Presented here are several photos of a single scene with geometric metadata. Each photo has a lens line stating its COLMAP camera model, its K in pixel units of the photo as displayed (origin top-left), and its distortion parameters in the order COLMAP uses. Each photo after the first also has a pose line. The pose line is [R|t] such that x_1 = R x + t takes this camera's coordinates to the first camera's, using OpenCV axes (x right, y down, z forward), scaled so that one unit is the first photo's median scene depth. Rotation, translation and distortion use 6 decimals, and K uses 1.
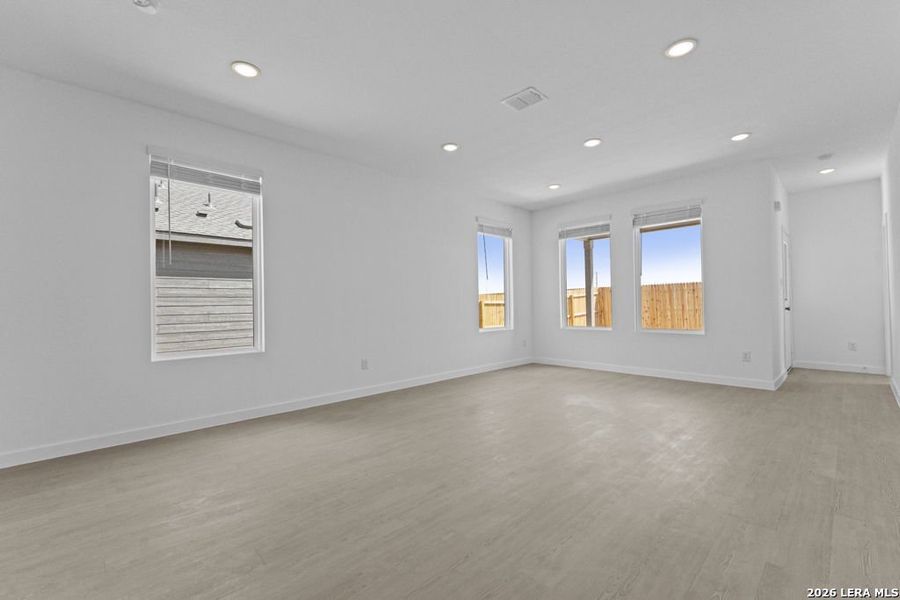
lens RADIAL K [[384.6, 0, 450.0], [0, 384.6, 300.0], [0, 0, 1]] dist [0.000290, 0.000012]
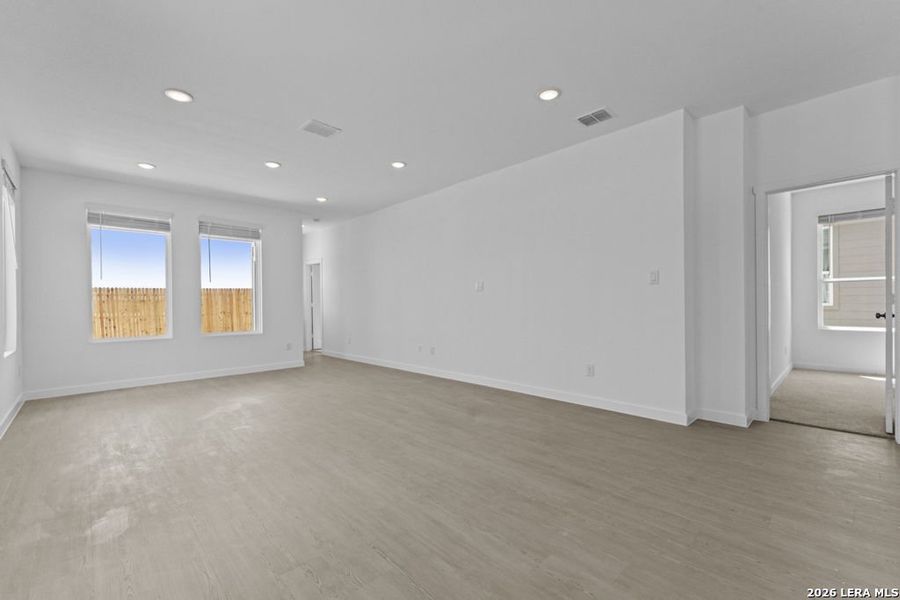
lens RADIAL K [[384.6, 0, 450.0], [0, 384.6, 300.0], [0, 0, 1]] dist [0.000290, 0.000012]
pose [[-0.000450, 0.023941, 0.999713, -0.550433], [-0.003651, 0.999707, -0.023942, 0.009338], [-0.999993, -0.003661, -0.000362, 0.348086]]
